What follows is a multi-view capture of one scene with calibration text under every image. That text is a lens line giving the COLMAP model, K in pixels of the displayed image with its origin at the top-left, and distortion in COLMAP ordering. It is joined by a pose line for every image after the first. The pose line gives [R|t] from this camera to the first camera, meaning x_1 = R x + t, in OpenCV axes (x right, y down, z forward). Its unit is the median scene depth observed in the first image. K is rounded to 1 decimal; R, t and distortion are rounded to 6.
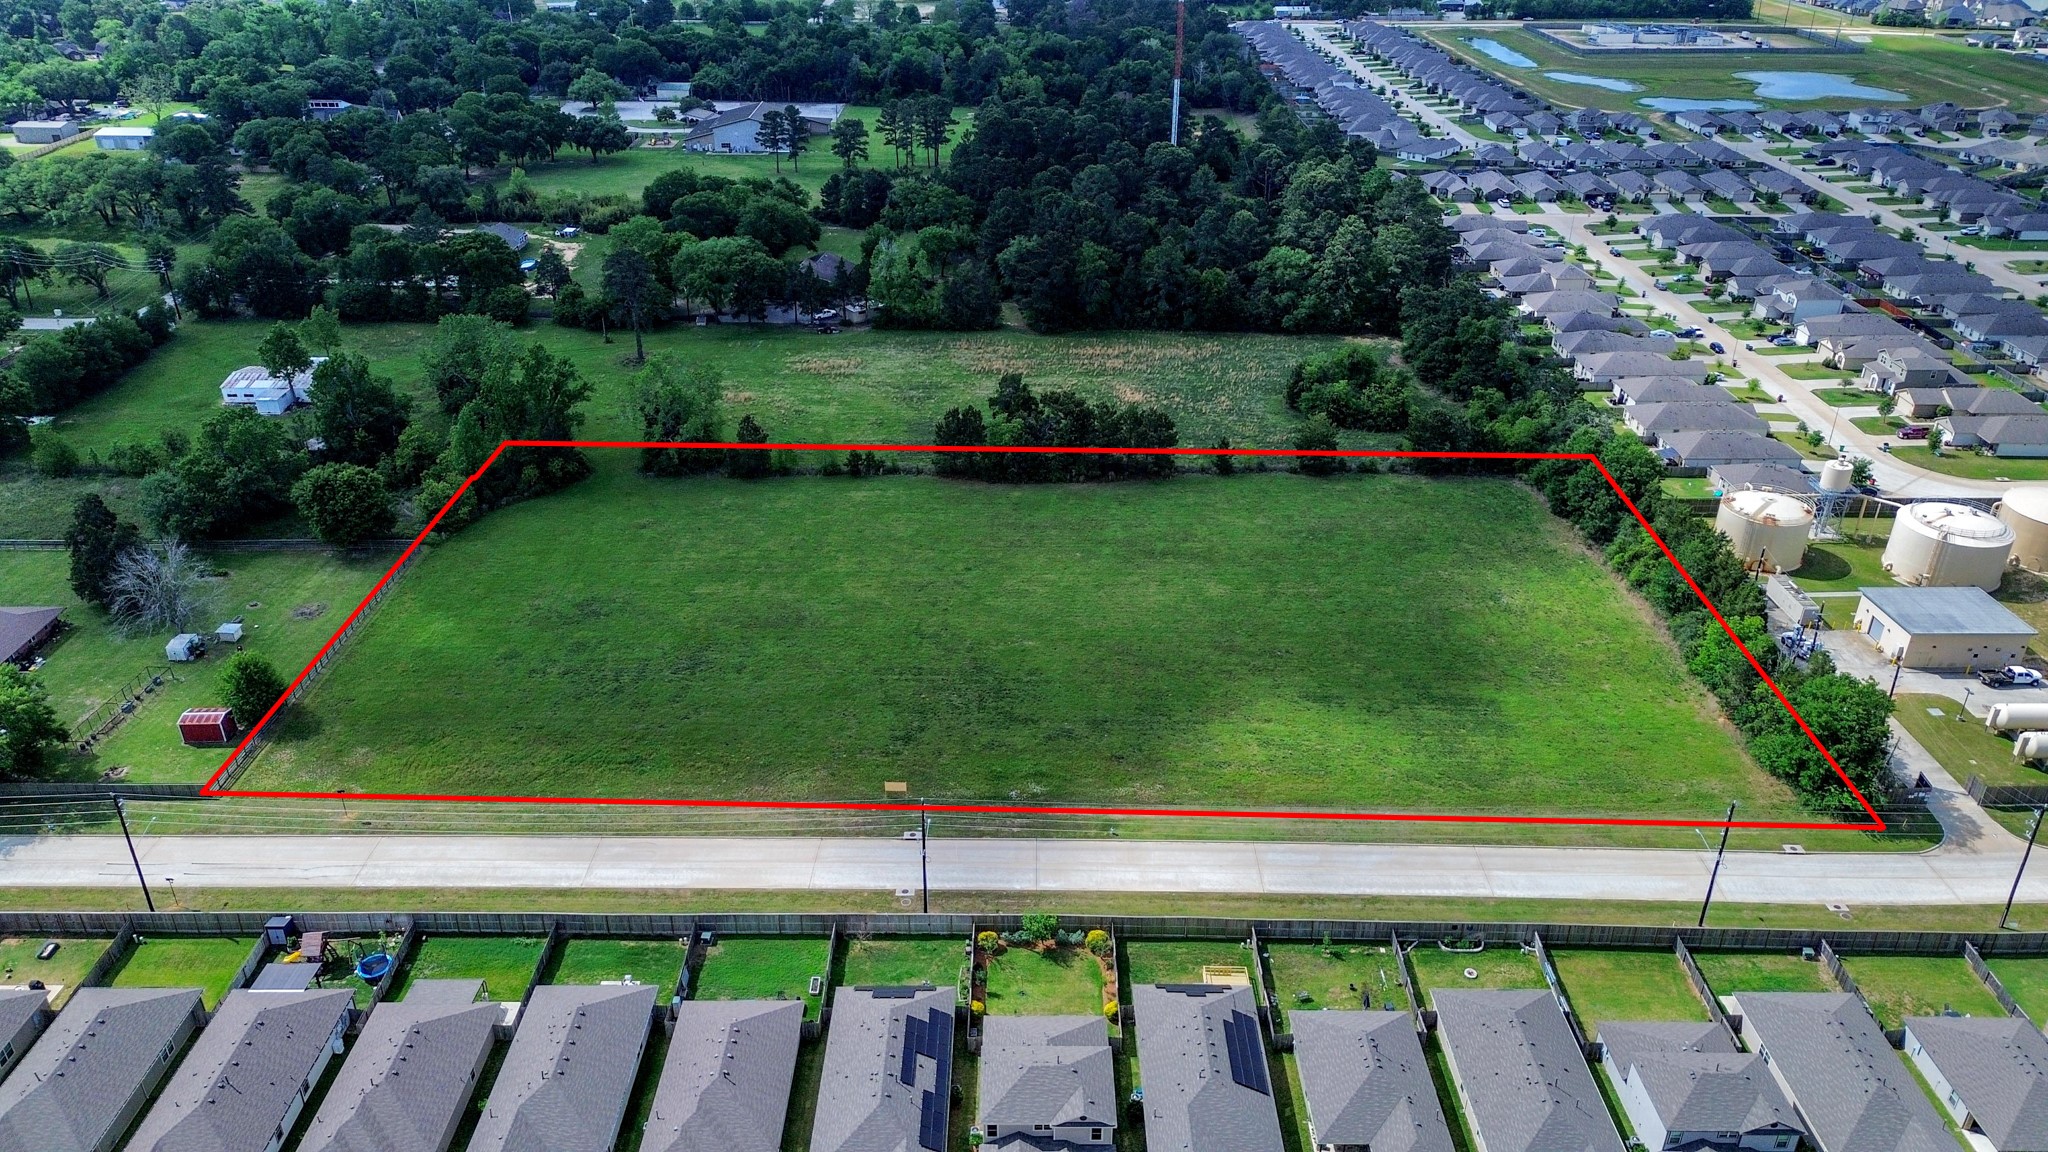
lens RADIAL K [[1437.4, 0, 1021.7], [0, 1437.4, 595.9], [0, 0, 1]] dist [0.074709, -0.068456]
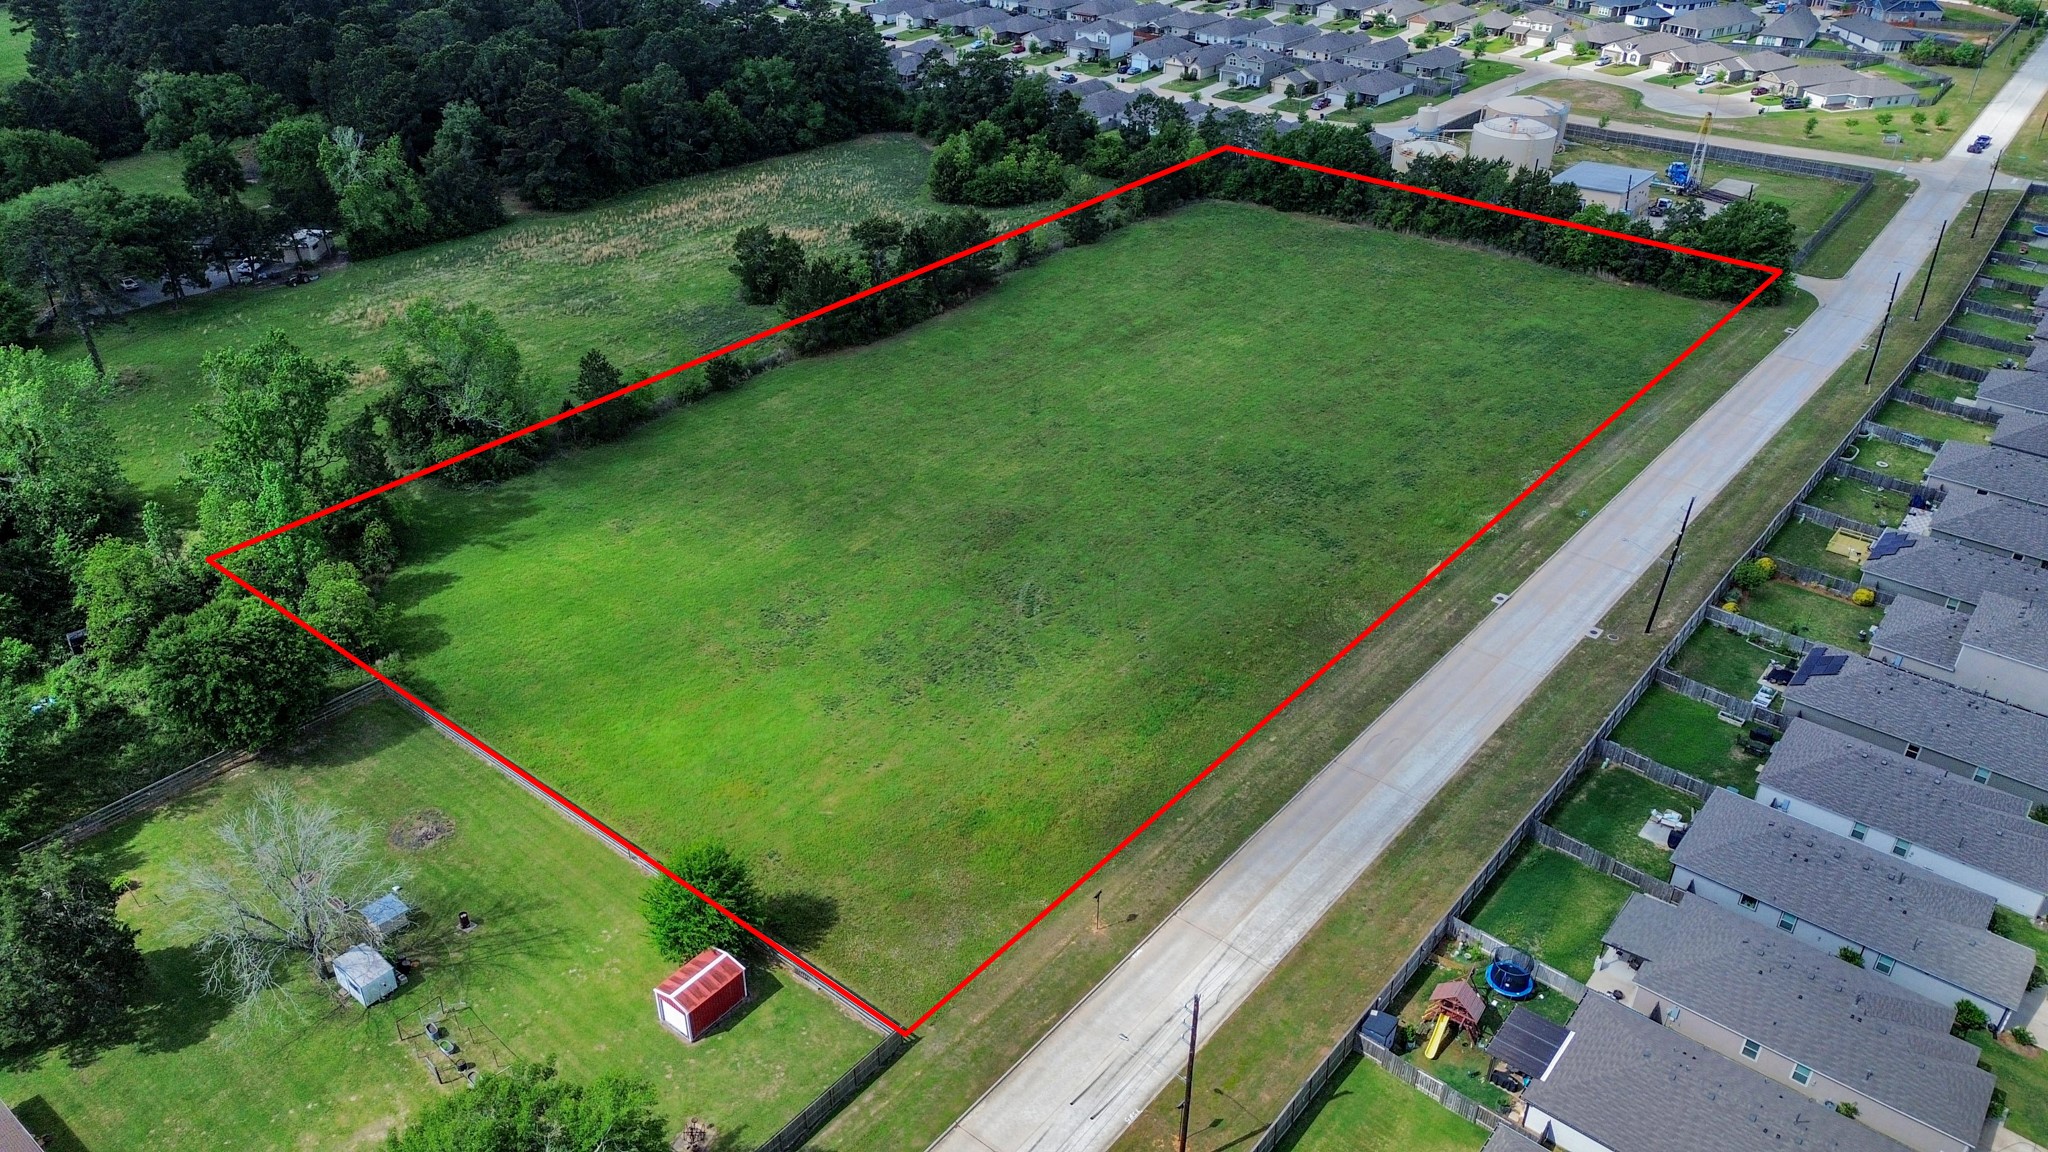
lens RADIAL K [[1437.4, 0, 1025.4], [0, 1437.4, 595.9], [0, 0, 1]] dist [0.074709, -0.068456]
pose [[0.631139, -0.405042, 0.661517, -0.567271], [0.361260, 0.908185, 0.211404, -0.089465], [-0.686407, 0.105555, 0.719516, 0.358508]]
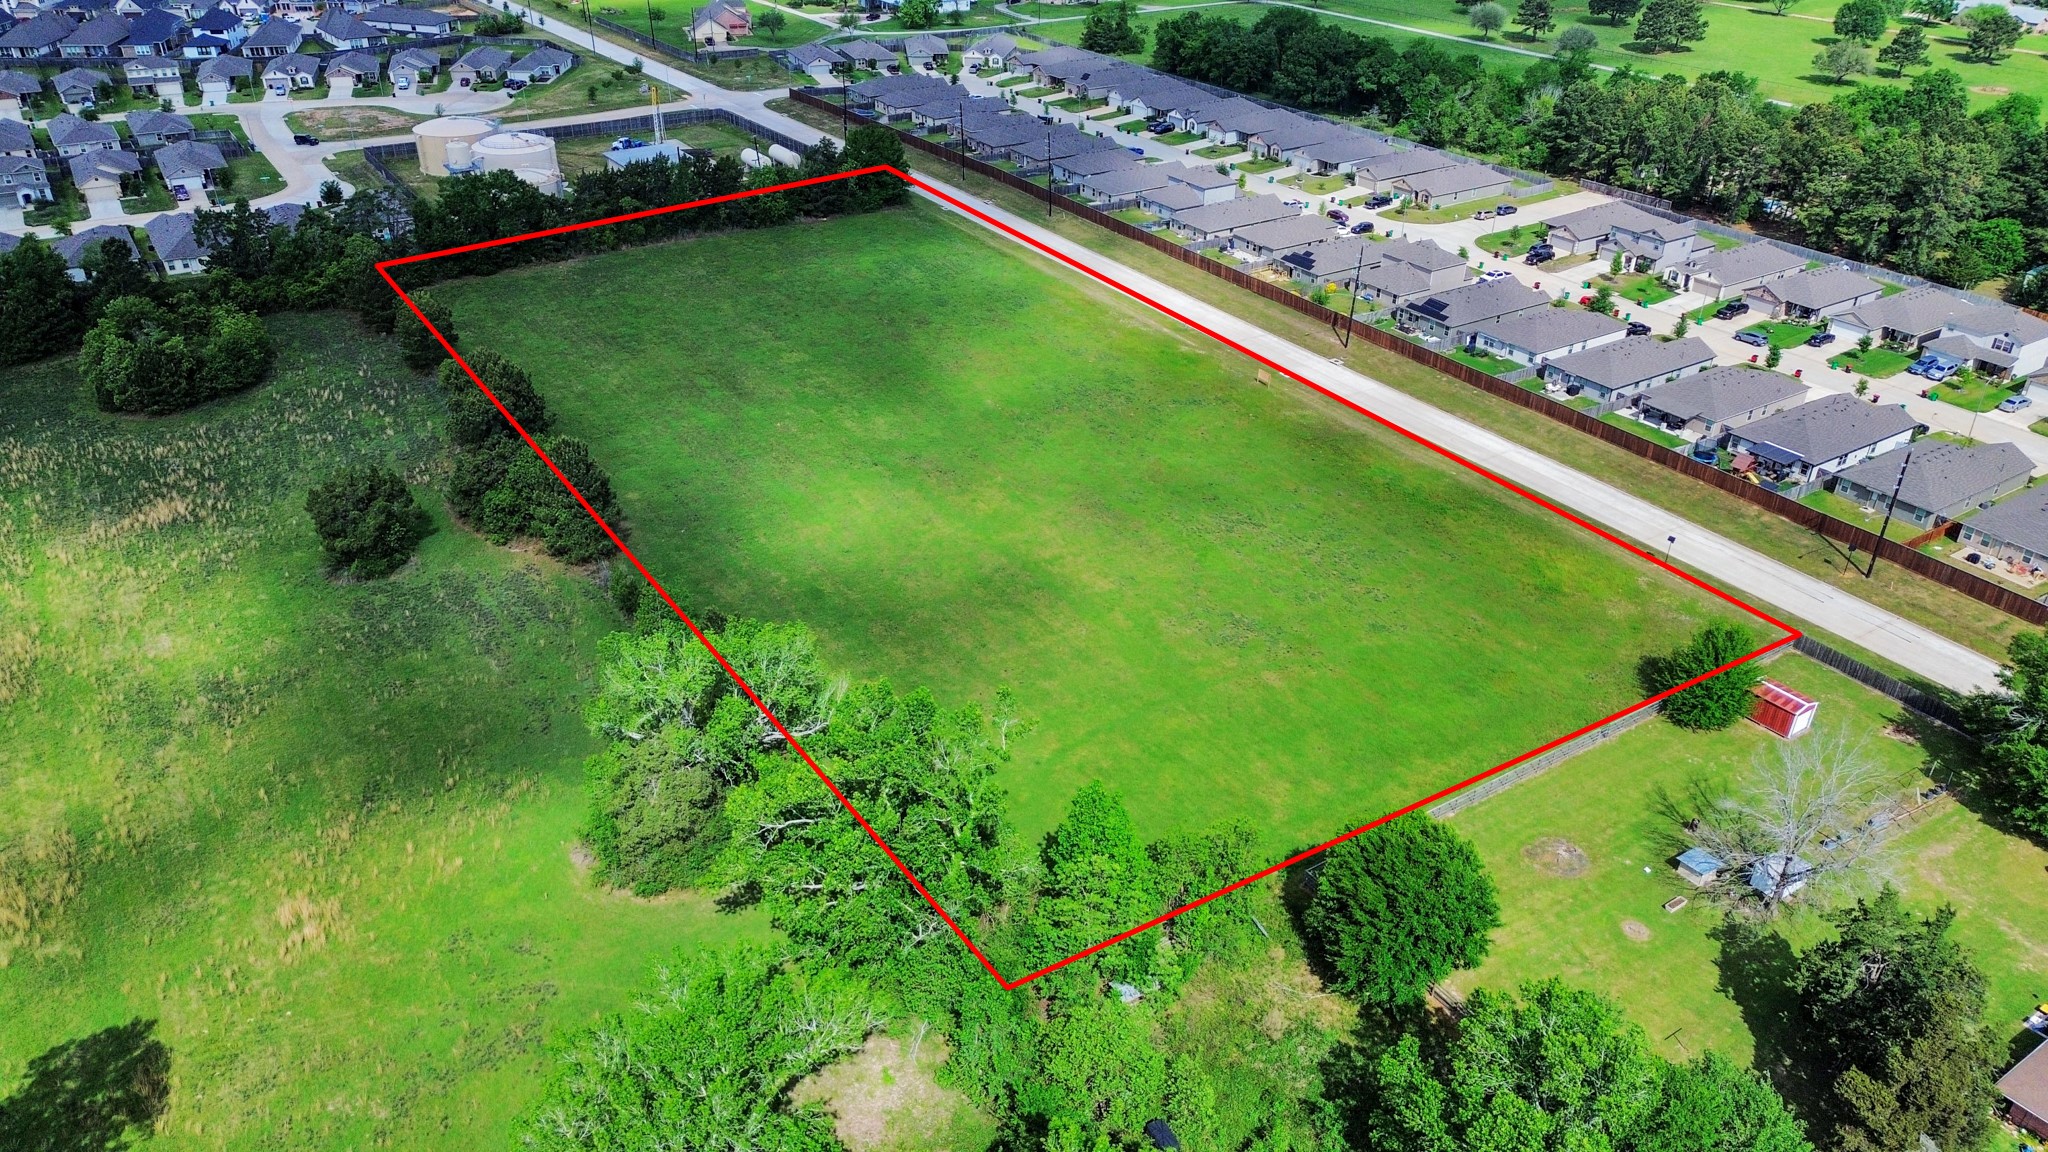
lens RADIAL K [[1437.4, 0, 1030.6], [0, 1437.4, 569.3], [0, 0, 1]] dist [0.074709, -0.068456]
pose [[-0.555430, -0.424065, 0.715308, -0.611829], [0.381045, 0.634781, 0.672204, -0.438003], [-0.739122, 0.645927, -0.190989, 0.996979]]
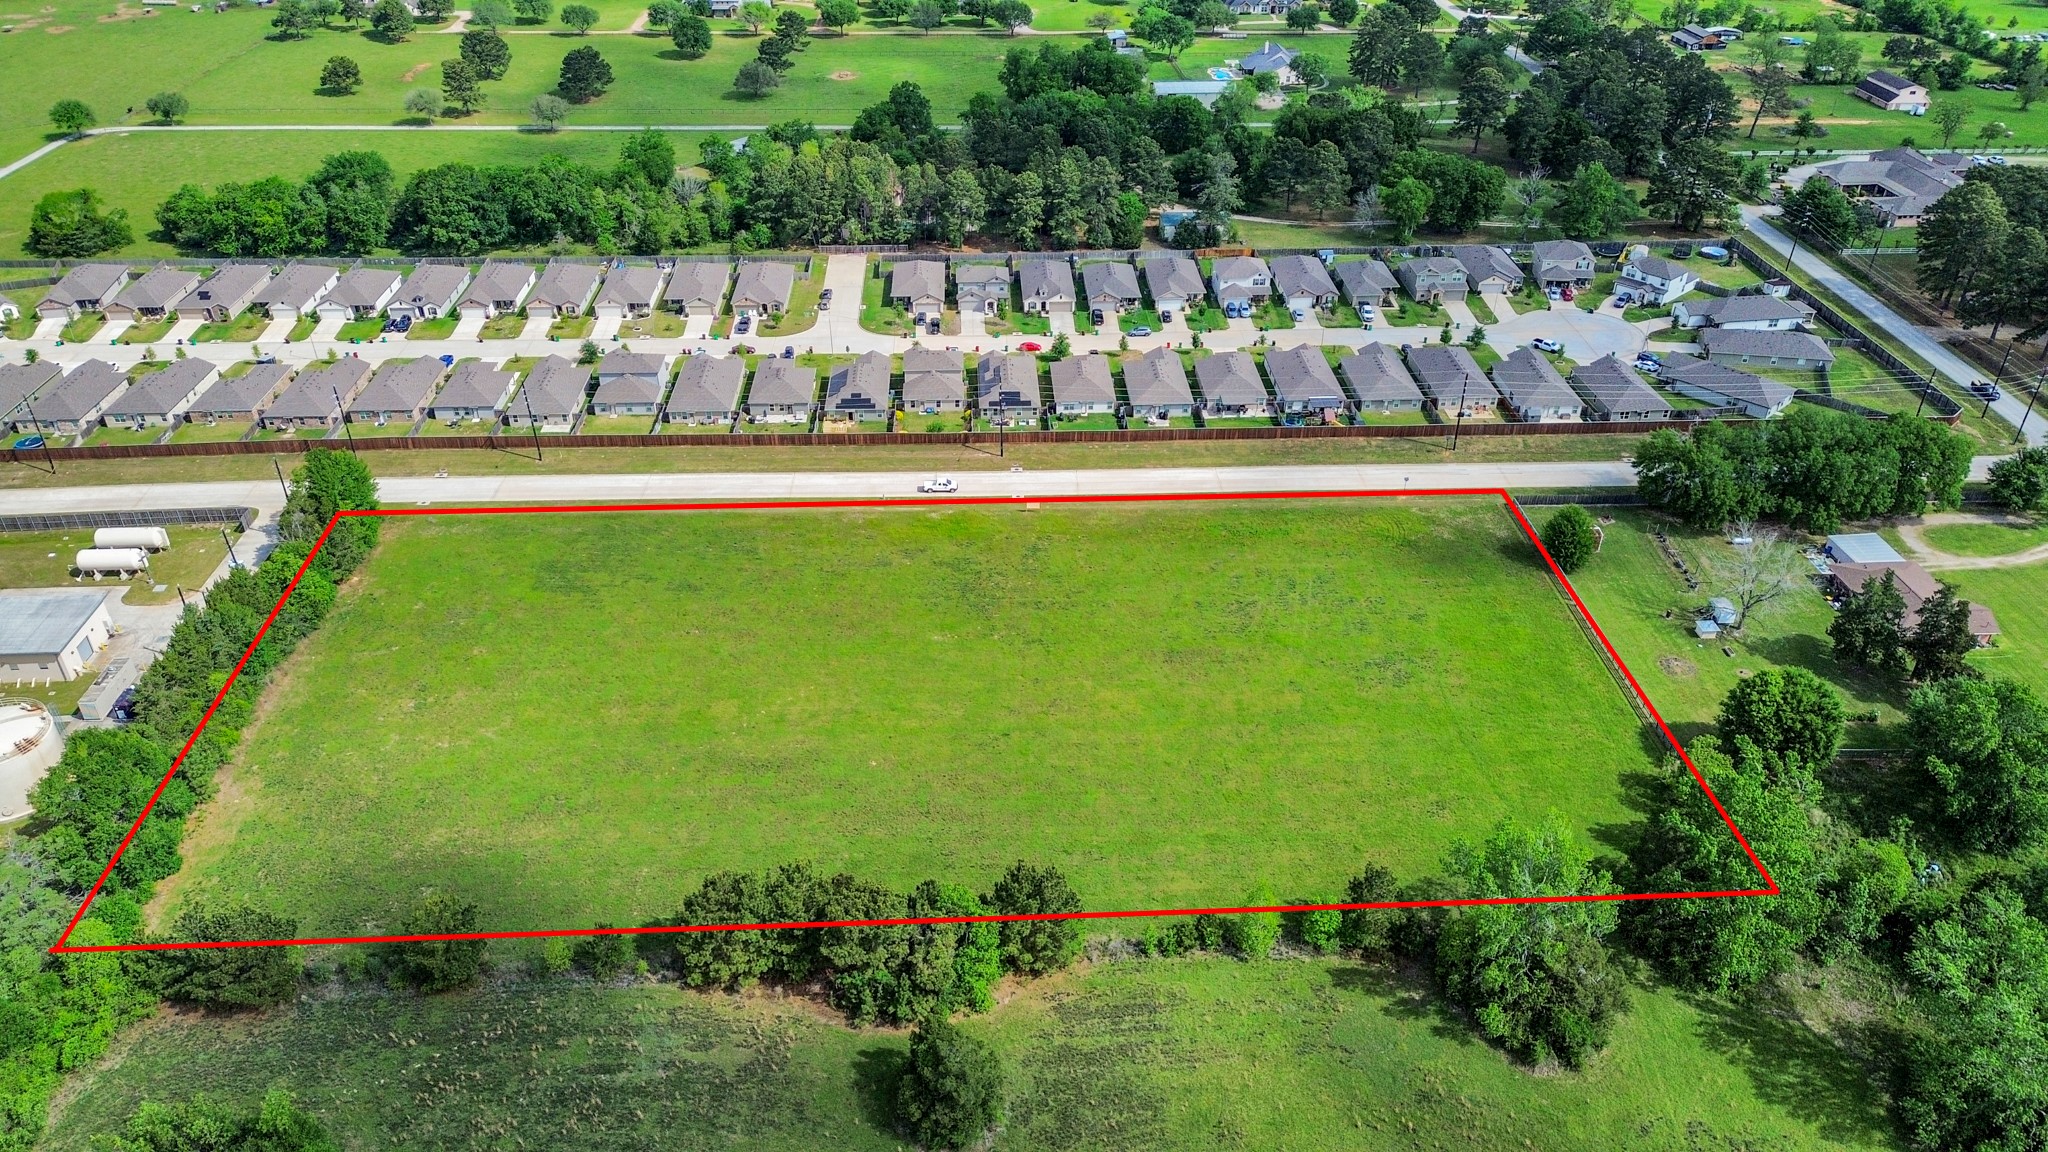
lens RADIAL K [[1437.4, 0, 1031.4], [0, 1437.4, 586.4], [0, 0, 1]] dist [0.074709, -0.068456]
pose [[-0.998844, 0.020260, -0.043601, -0.015354], [-0.028485, 0.481211, 0.876142, -0.715446], [0.038732, 0.876371, -0.480077, 1.175603]]
